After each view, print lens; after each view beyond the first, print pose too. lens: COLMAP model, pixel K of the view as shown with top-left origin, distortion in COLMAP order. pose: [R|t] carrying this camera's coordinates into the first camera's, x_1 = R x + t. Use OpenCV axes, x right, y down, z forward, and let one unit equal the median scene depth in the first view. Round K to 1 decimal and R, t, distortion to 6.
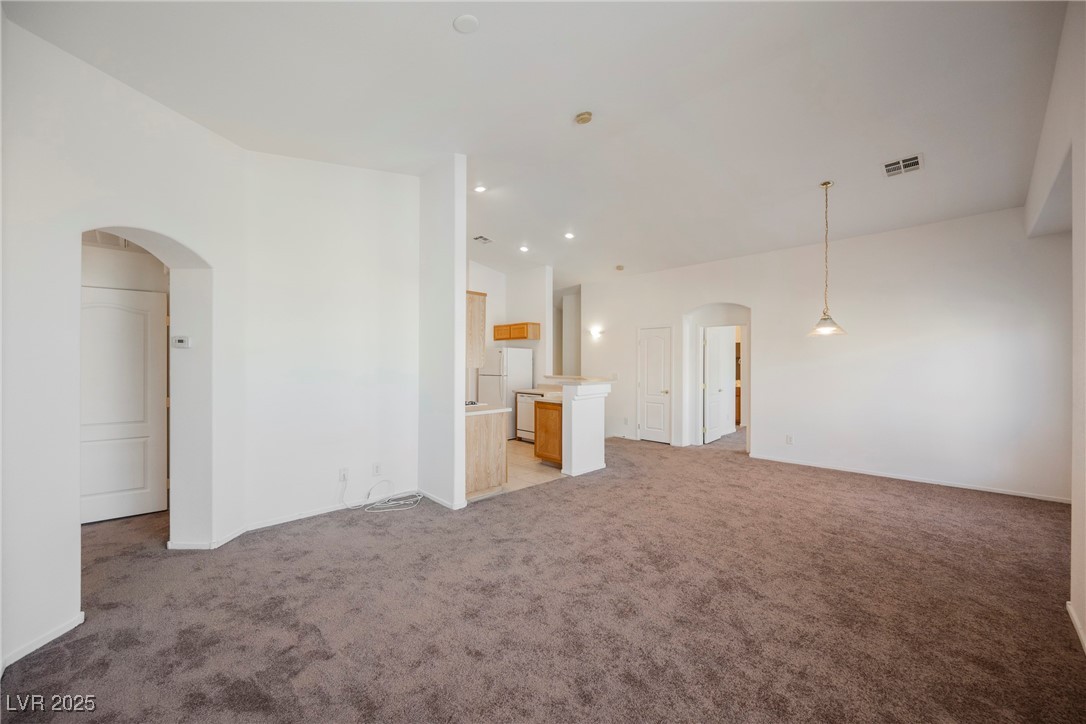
lens RADIAL K [[426.2, 0, 543.9], [0, 426.2, 362.7], [0, 0, 1]] dist [-0.001821, -0.000585]
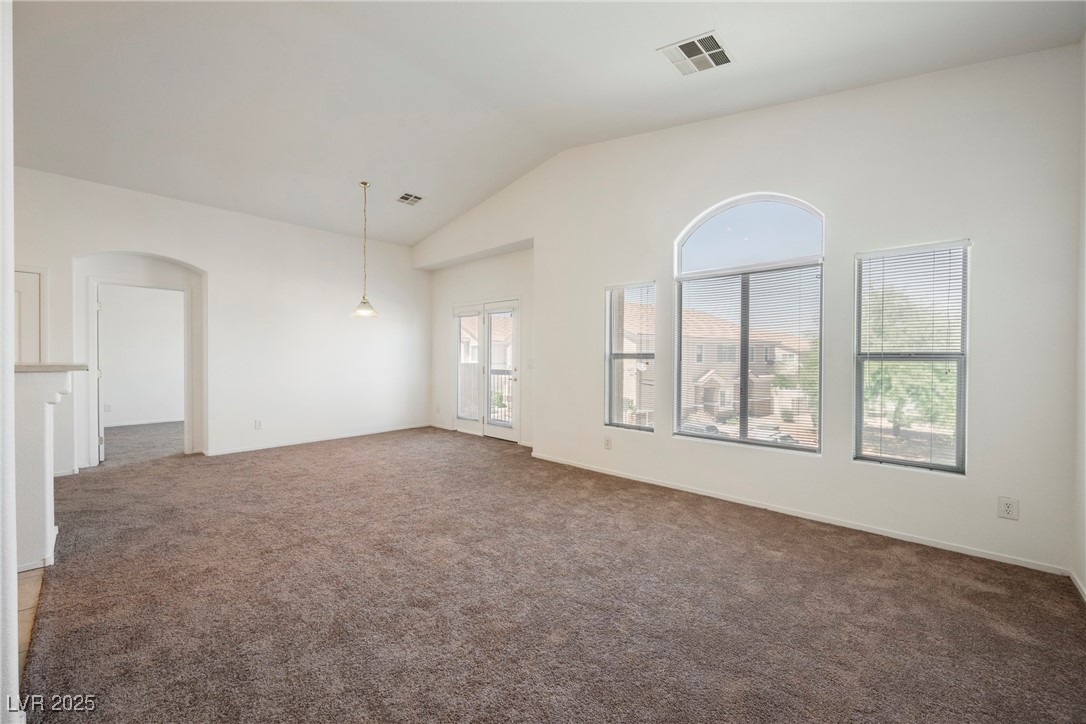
lens RADIAL K [[426.2, 0, 545.1], [0, 426.2, 359.4], [0, 0, 1]] dist [-0.001821, -0.000585]
pose [[-0.048544, -0.010281, 0.998768, -0.455460], [-0.005513, 0.999935, 0.010025, 0.032382], [-0.998806, -0.005019, -0.048597, 0.510247]]
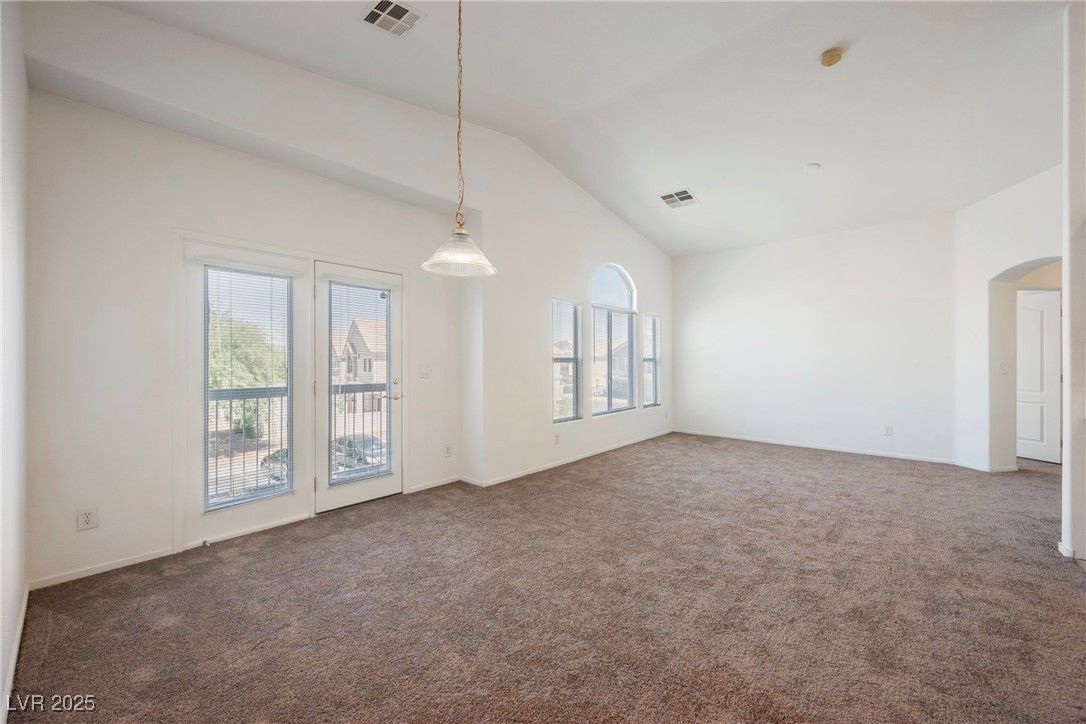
lens RADIAL K [[426.2, 0, 545.3], [0, 426.2, 357.5], [0, 0, 1]] dist [-0.001821, -0.000585]
pose [[-0.998083, 0.000929, -0.061878, 0.533035], [0.001617, 0.999937, -0.011074, 0.038394], [0.061864, -0.011153, -0.998022, 1.341044]]
